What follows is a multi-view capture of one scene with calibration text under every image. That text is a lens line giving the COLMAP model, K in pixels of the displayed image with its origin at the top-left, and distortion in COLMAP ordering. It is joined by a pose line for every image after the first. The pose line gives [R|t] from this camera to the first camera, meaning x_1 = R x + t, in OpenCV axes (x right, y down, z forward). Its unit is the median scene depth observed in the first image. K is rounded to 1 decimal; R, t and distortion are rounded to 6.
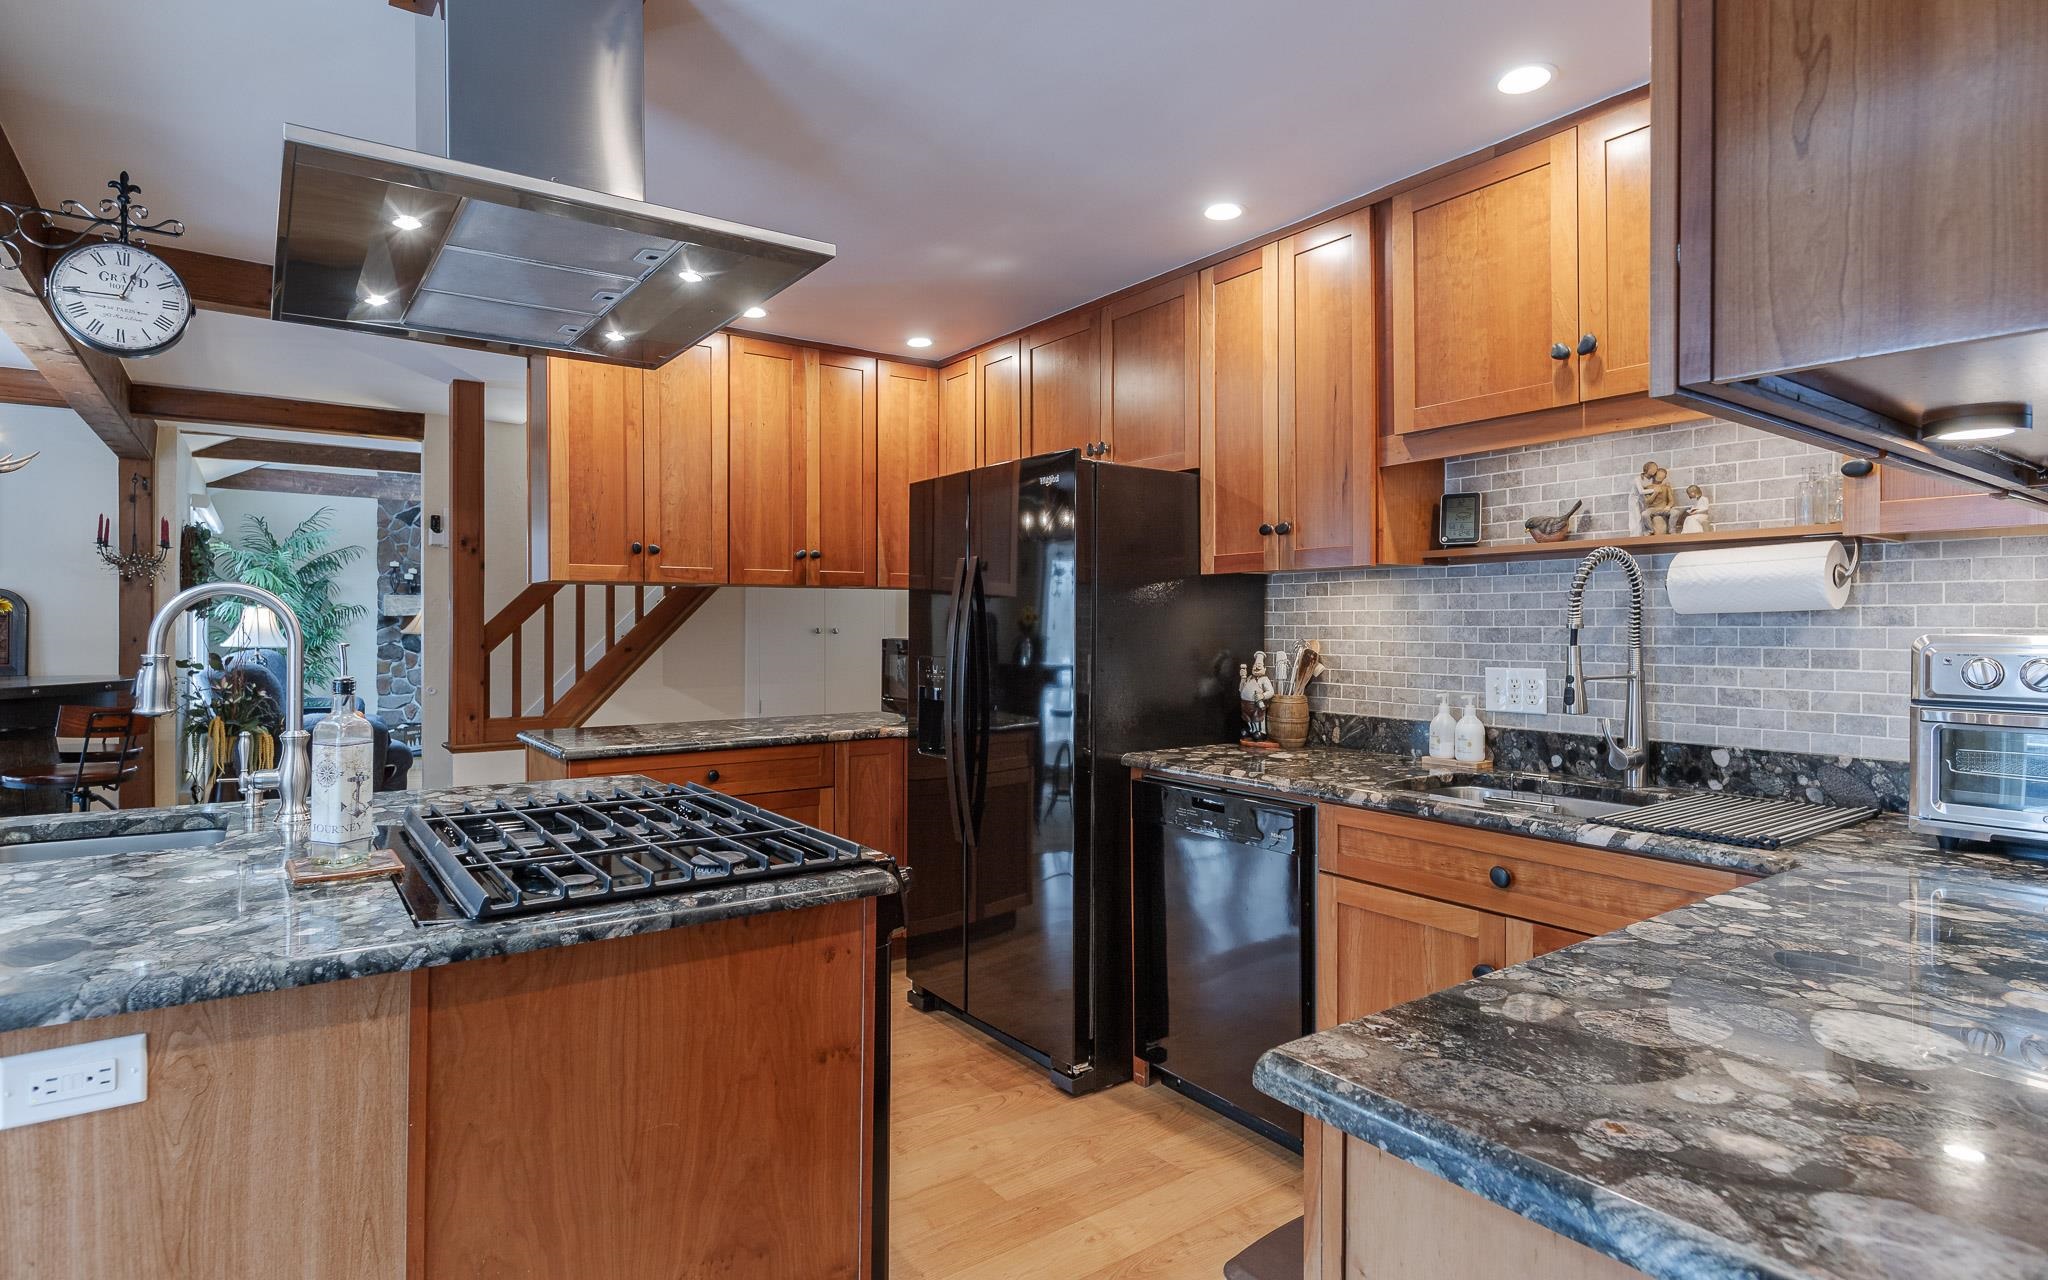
lens RADIAL K [[1082.9, 0, 1022.3], [0, 1082.9, 619.1], [0, 0, 1]] dist [-0.004898, -0.002250]
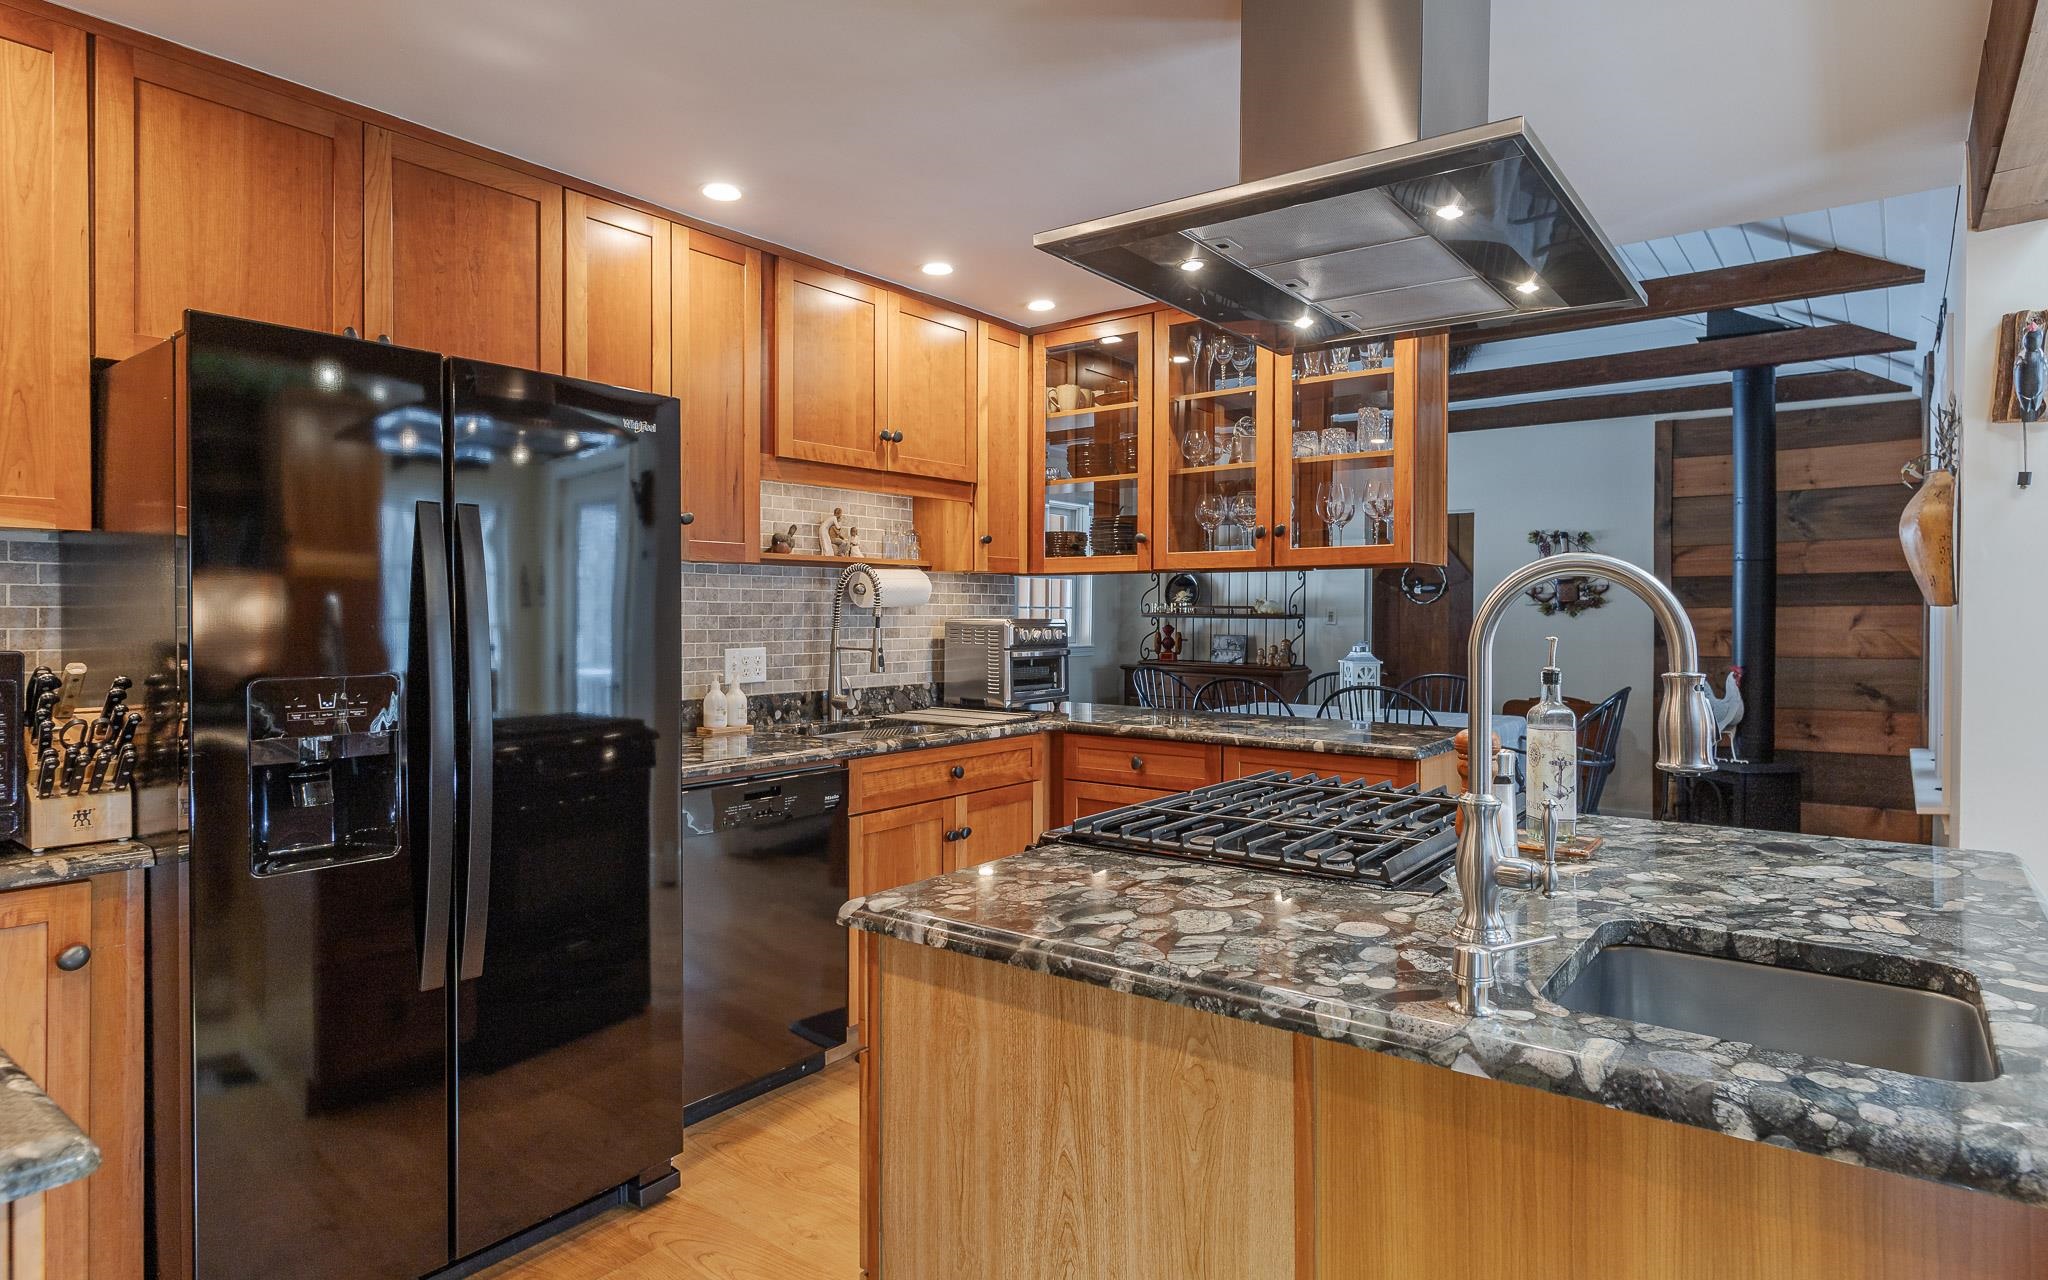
lens RADIAL K [[1116.7, 0, 1045.9], [0, 1116.7, 619.7], [0, 0, 1]] dist [-0.002229, -0.000074]
pose [[-0.308440, -0.007556, 0.951214, -0.837817], [-0.006563, 0.999962, 0.005815, 0.001577], [-0.951221, -0.004449, -0.308478, 0.995847]]
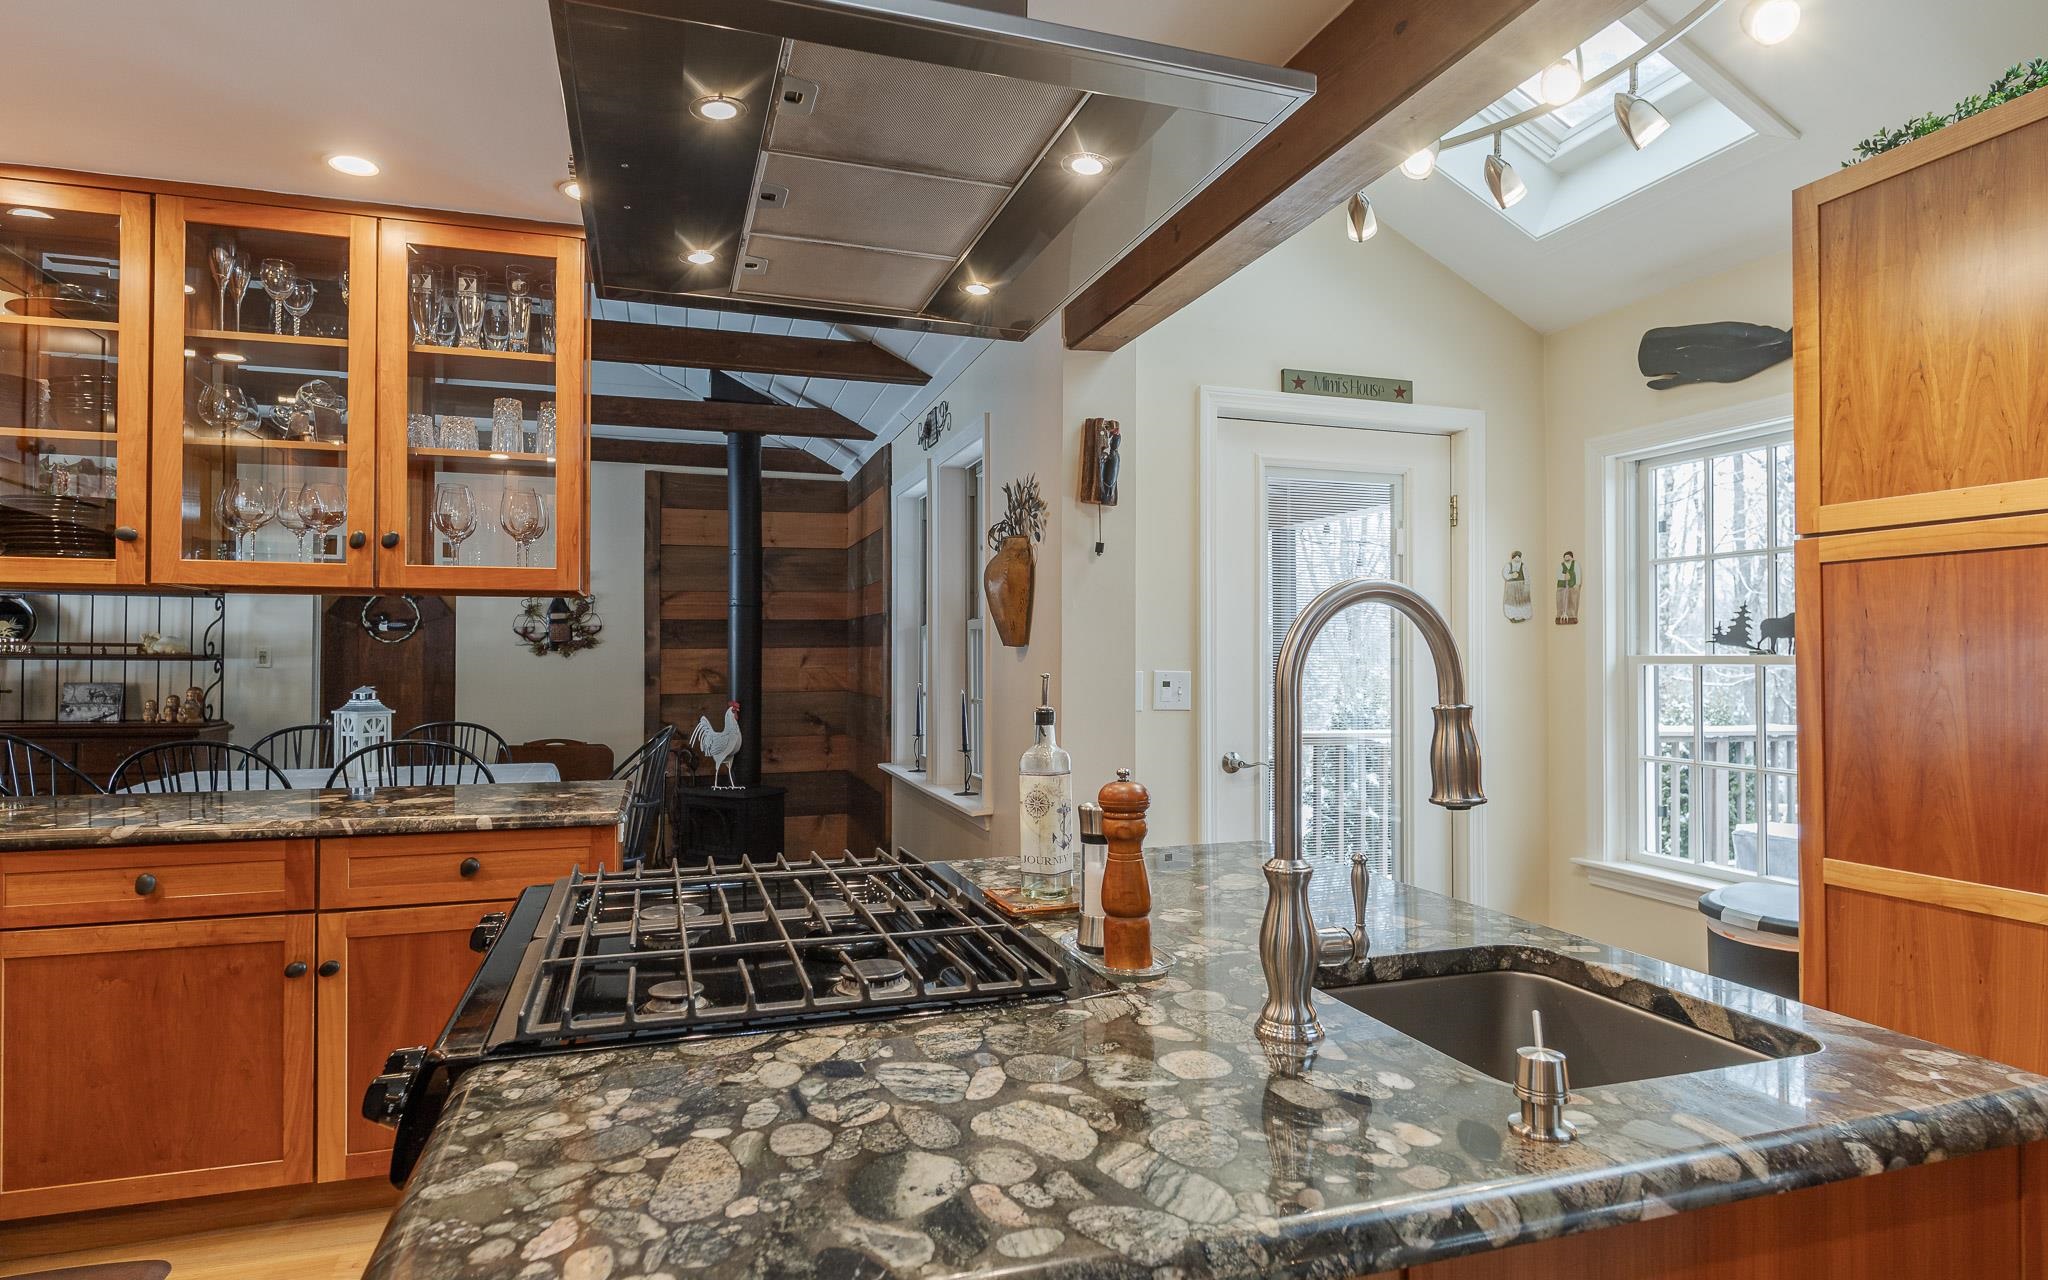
lens RADIAL K [[1077.2, 0, 1003.8], [0, 1077.2, 640.2], [0, 0, 1]] dist [0.000372, -0.000790]
pose [[-0.953098, 0.001778, 0.302657, -0.498832], [-0.004582, 0.999783, -0.020304, 0.007287], [-0.302628, -0.020738, -0.952883, 1.063242]]
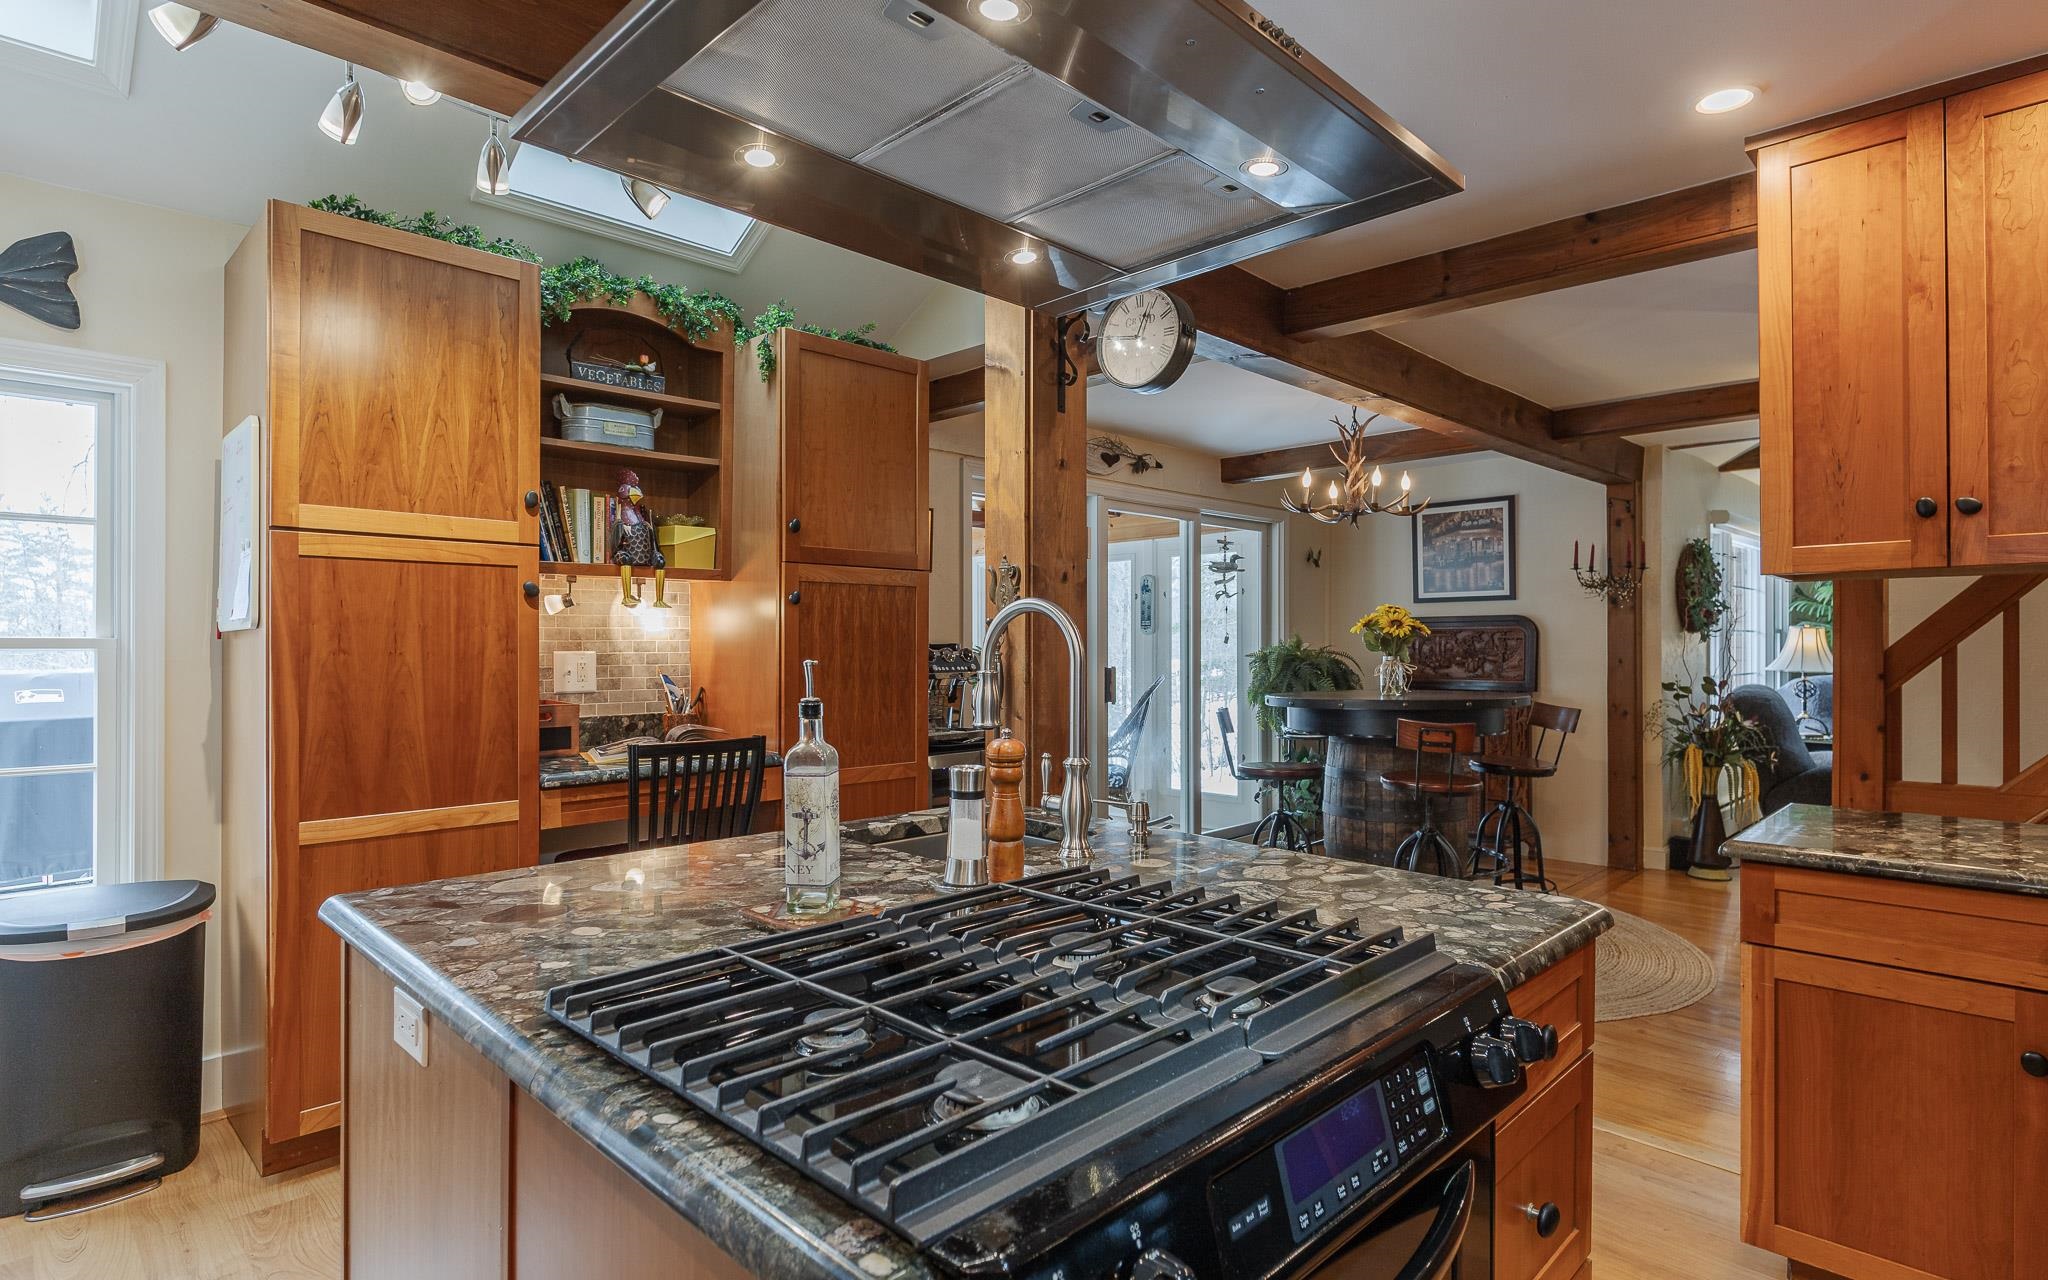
lens RADIAL K [[1112.4, 0, 1013.3], [0, 1112.4, 639.6], [0, 0, 1]] dist [0.001426, 0.000227]
pose [[0.191482, -0.006819, -0.981472, 0.154519], [0.002637, 0.999976, -0.006433, 0.007446], [0.981492, -0.001356, 0.191496, 0.530994]]
